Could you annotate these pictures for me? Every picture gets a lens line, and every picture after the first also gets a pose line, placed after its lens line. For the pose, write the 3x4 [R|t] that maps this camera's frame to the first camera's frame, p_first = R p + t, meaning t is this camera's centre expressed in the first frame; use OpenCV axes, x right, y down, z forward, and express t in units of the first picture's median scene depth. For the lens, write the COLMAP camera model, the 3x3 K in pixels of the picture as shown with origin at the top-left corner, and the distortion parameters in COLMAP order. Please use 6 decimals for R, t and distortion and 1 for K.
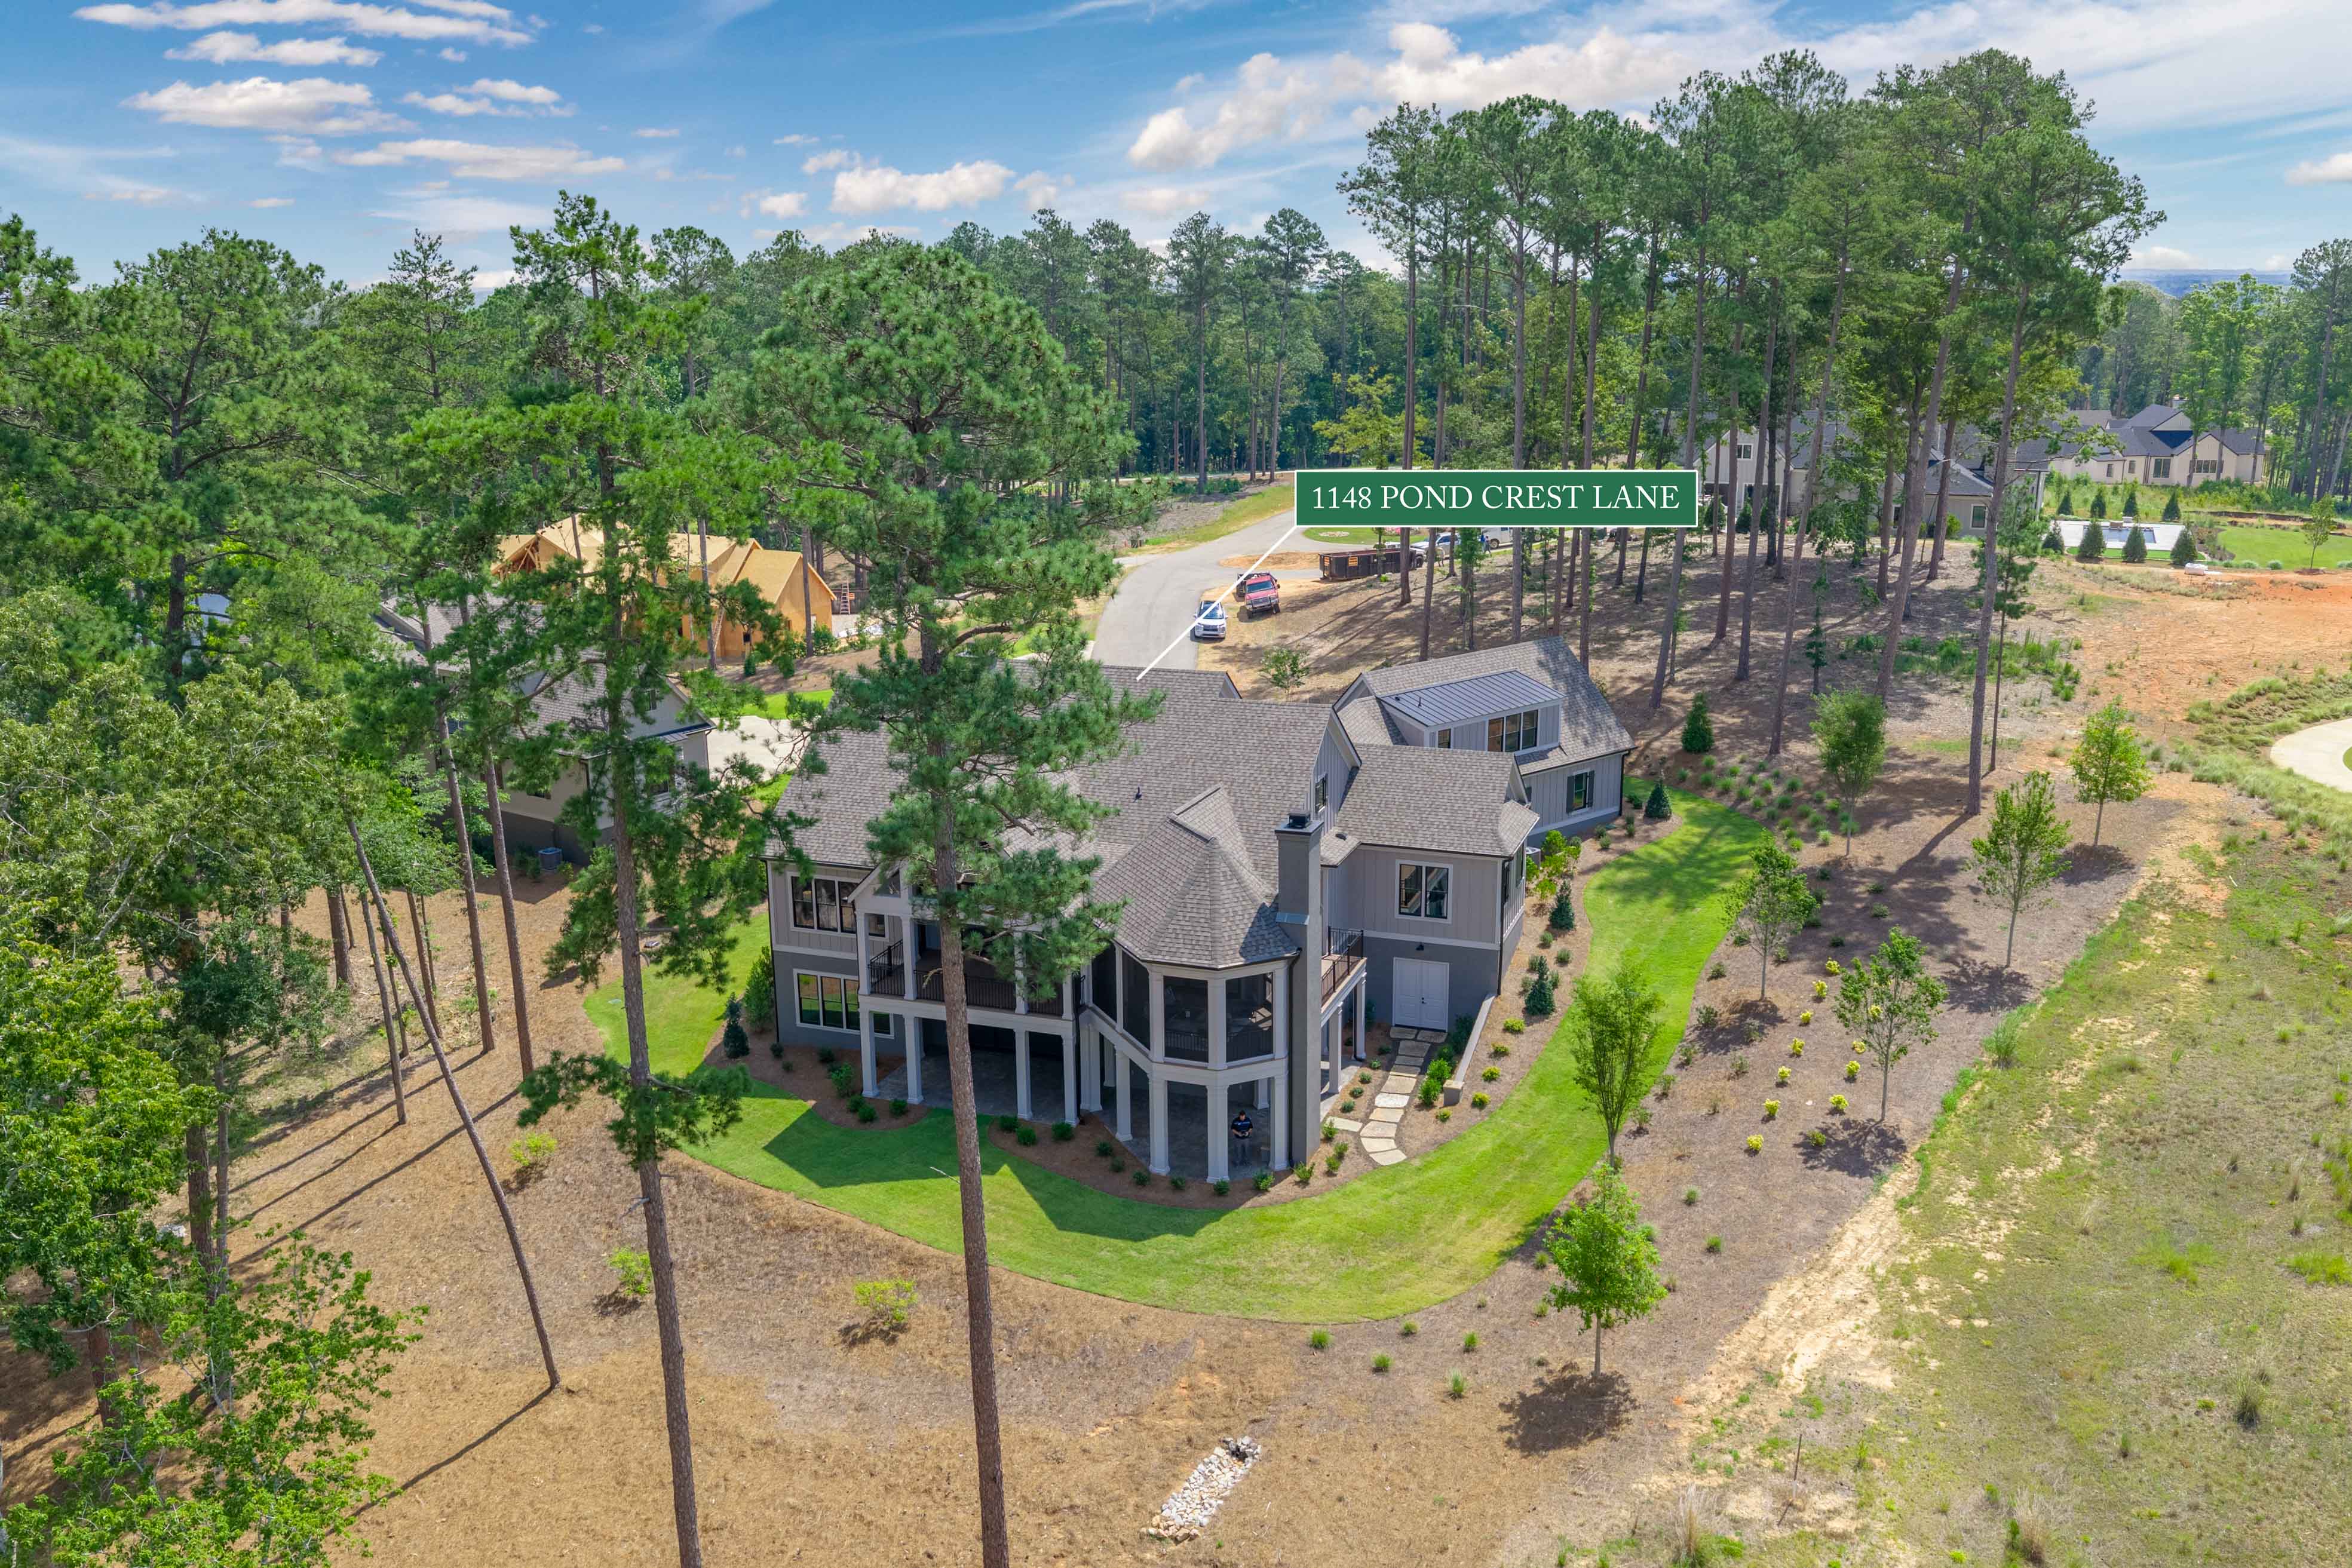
lens RADIAL K [[1952.5, 0, 1177.2], [0, 1952.5, 775.7], [0, 0, 1]] dist [0.017121, -0.028282]
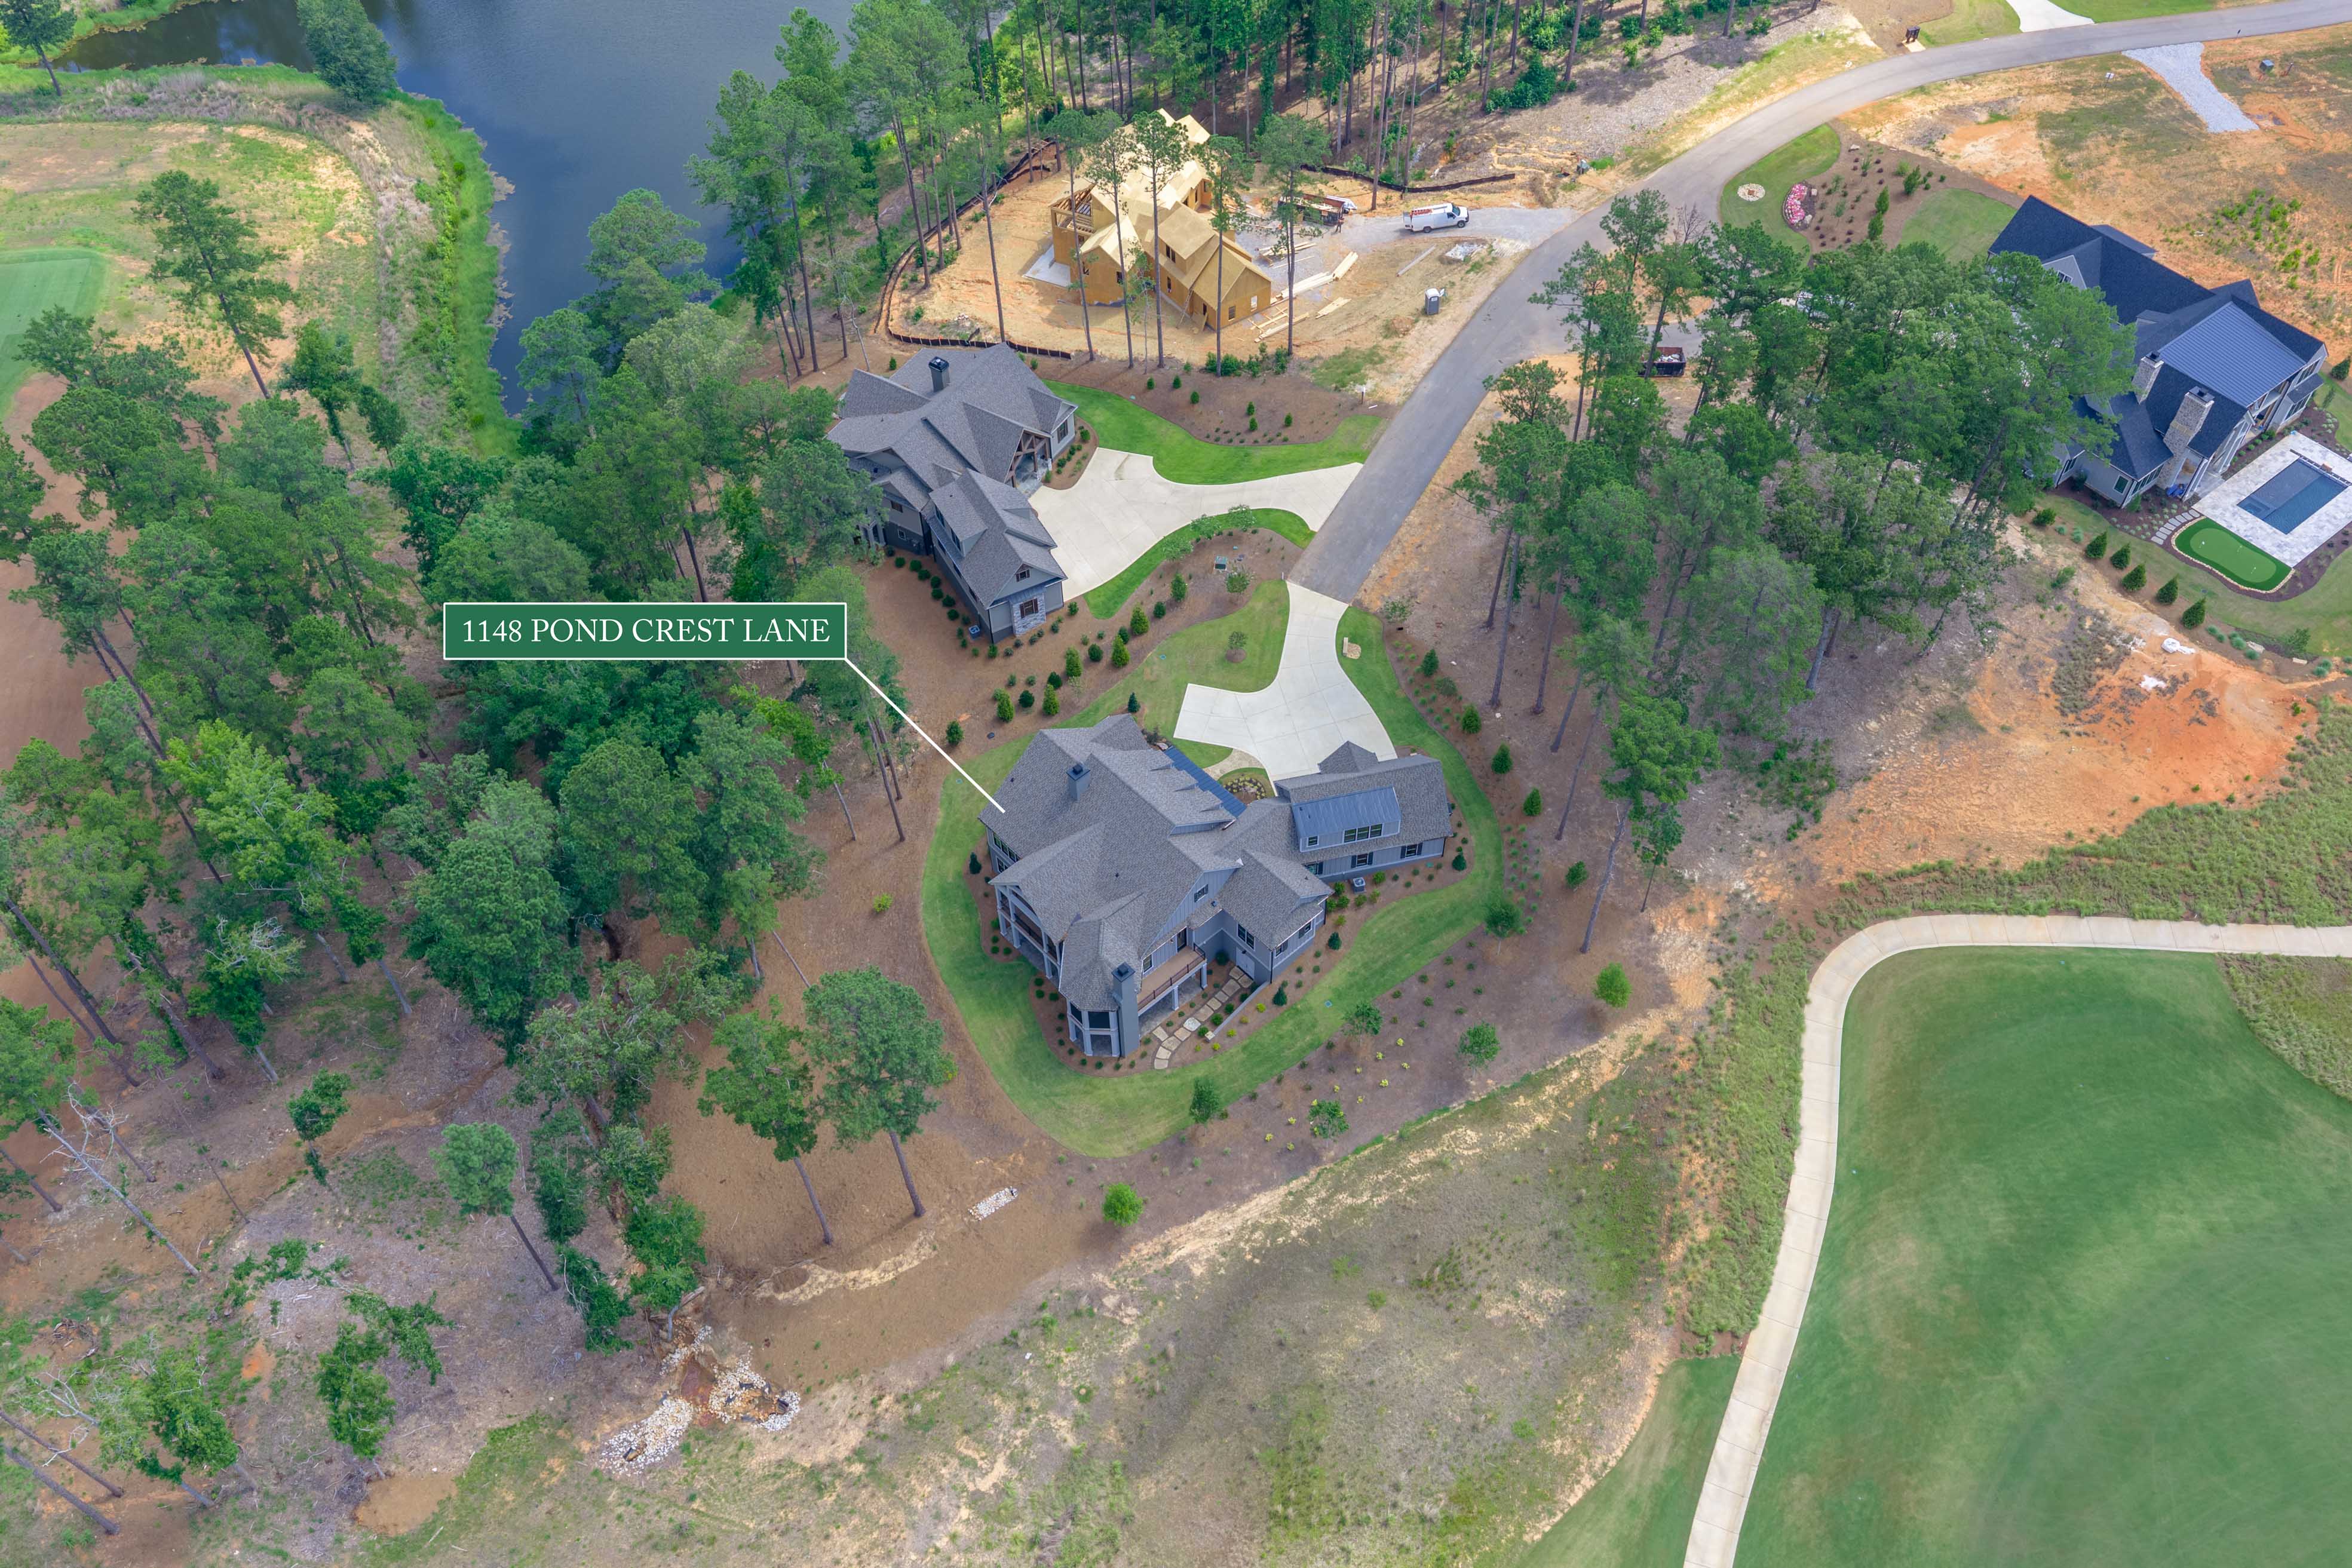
lens RADIAL K [[1952.5, 0, 1177.2], [0, 1952.5, 775.7], [0, 0, 1]] dist [0.017121, -0.028282]
pose [[0.889156, 0.350959, -0.293648, 0.719404], [-0.102771, 0.778468, 0.619214, -1.606811], [0.445914, -0.520399, 0.728248, -0.588574]]
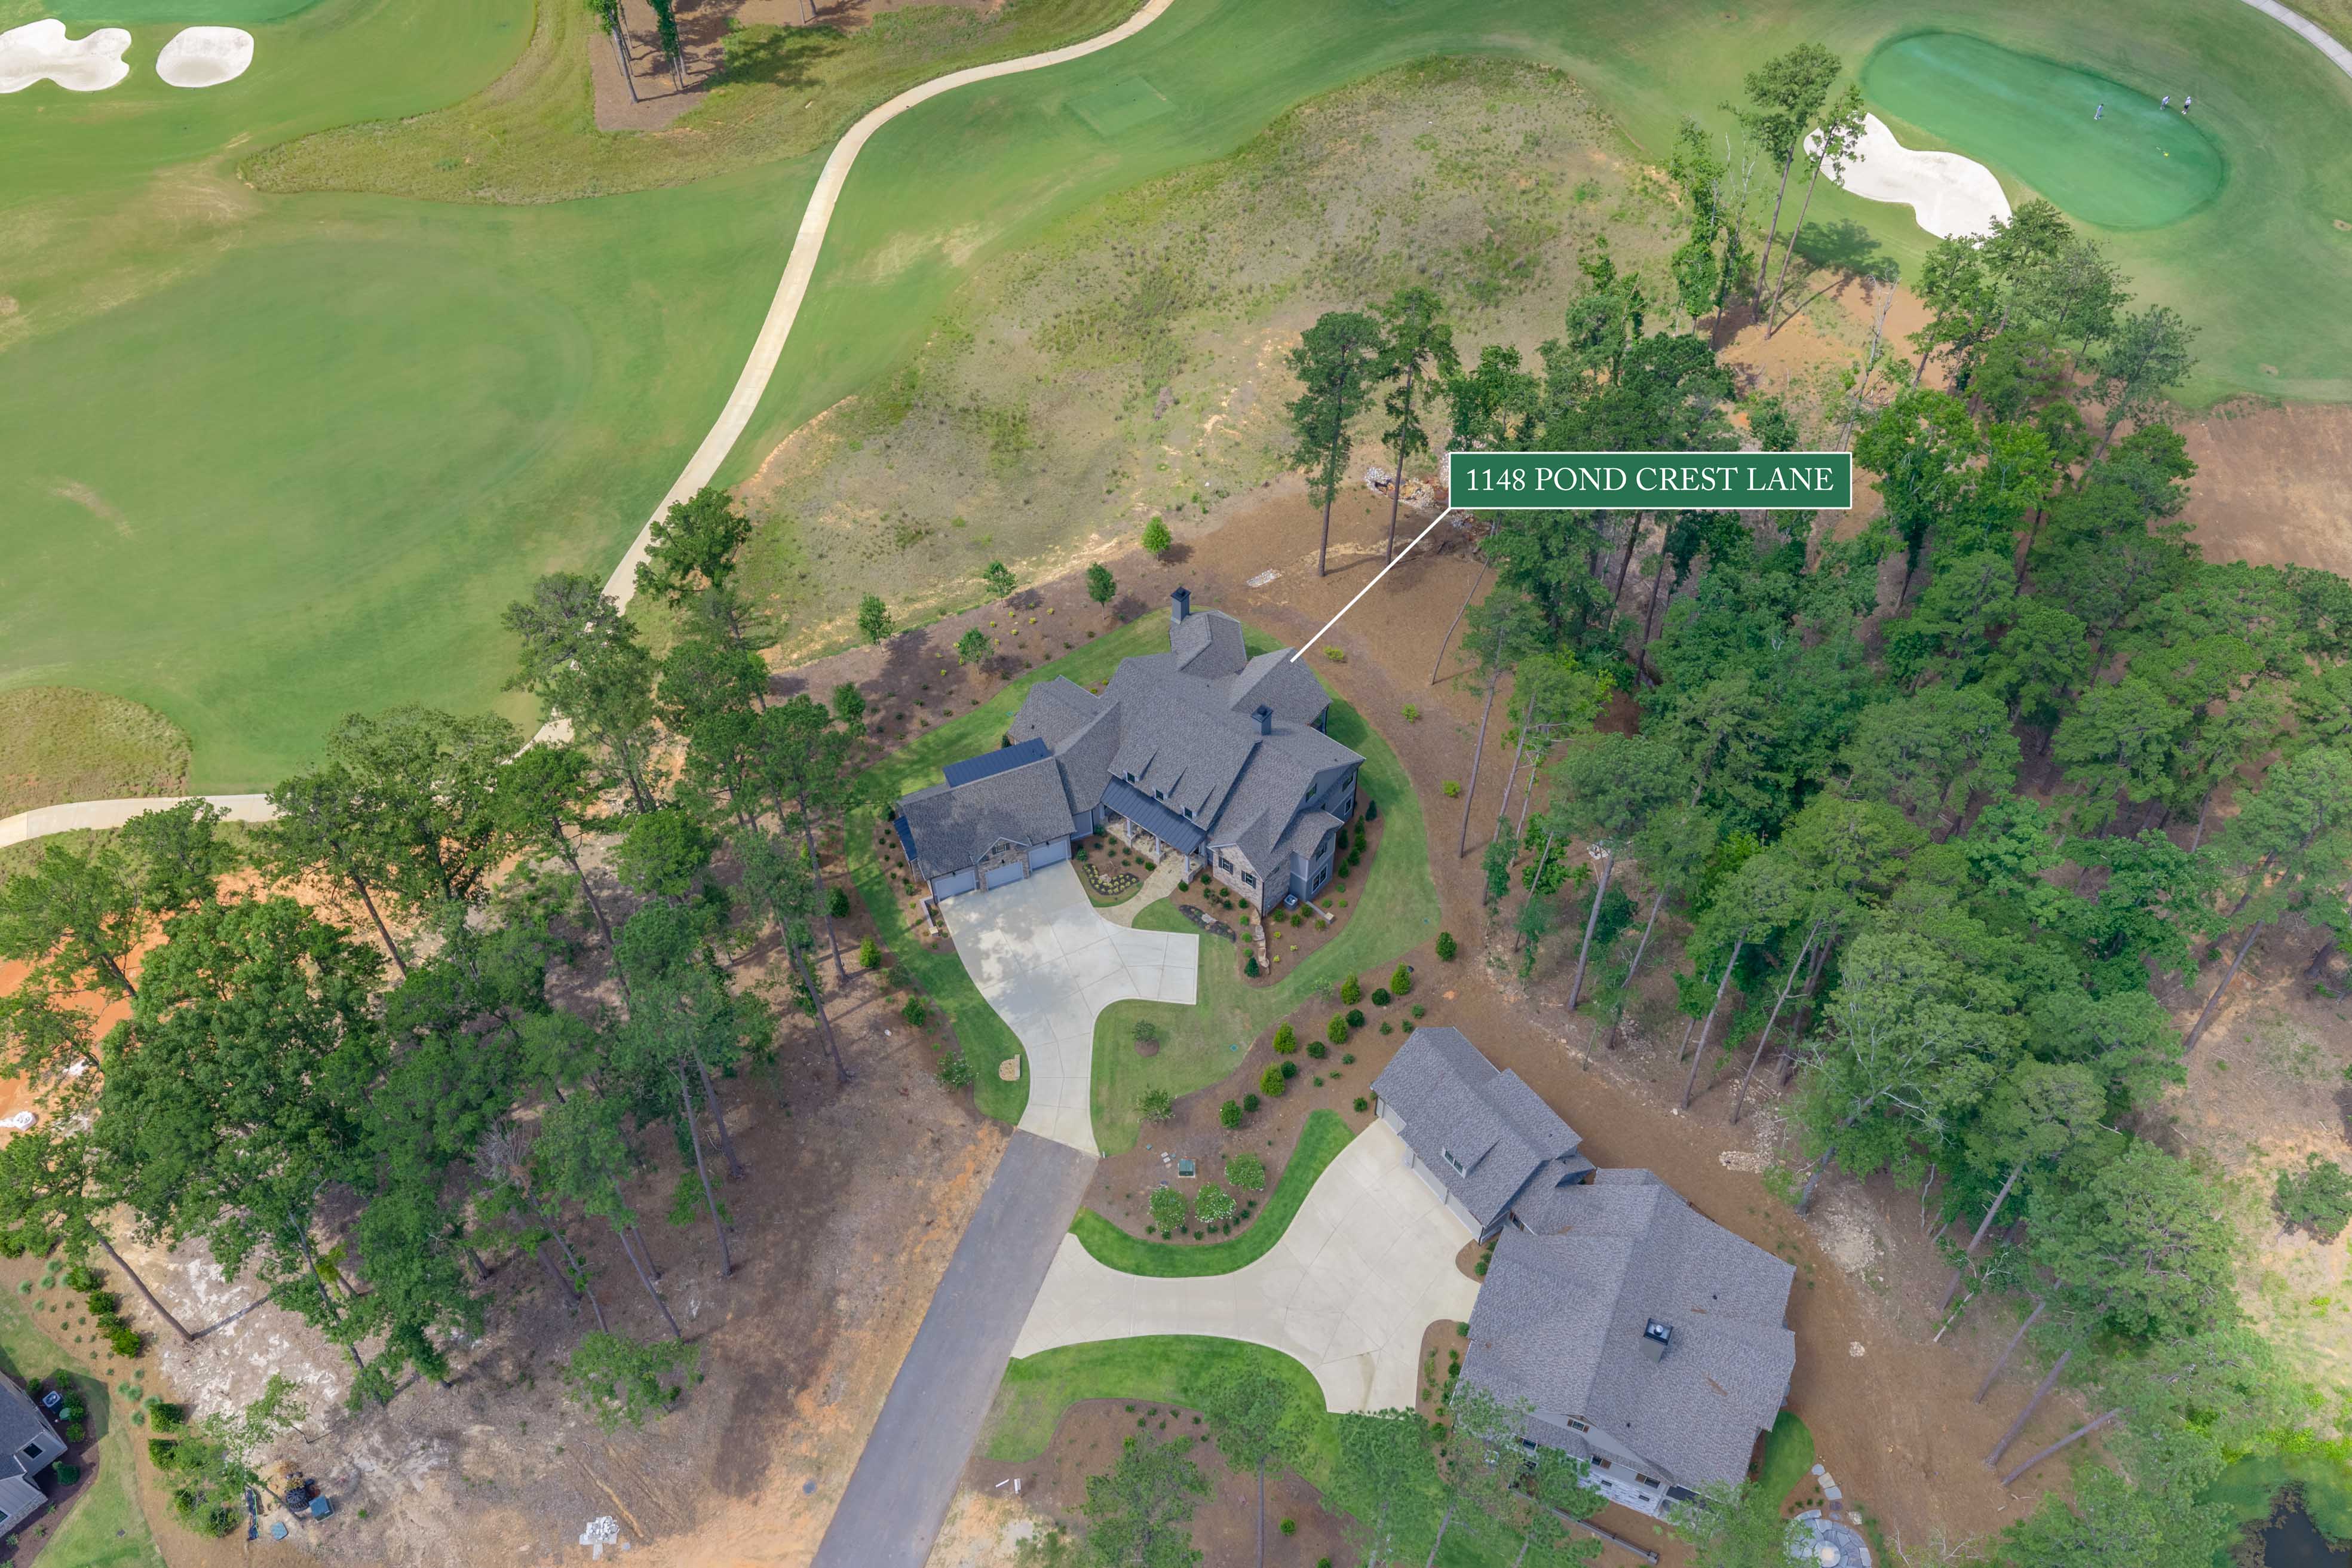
lens RADIAL K [[1952.5, 0, 1177.2], [0, 1952.5, 775.7], [0, 0, 1]] dist [0.017121, -0.028282]
pose [[-0.951709, -0.223686, 0.210273, -0.554850], [0.095507, 0.435216, 0.895246, -2.267752], [-0.291769, 0.872096, -0.392835, 2.229897]]
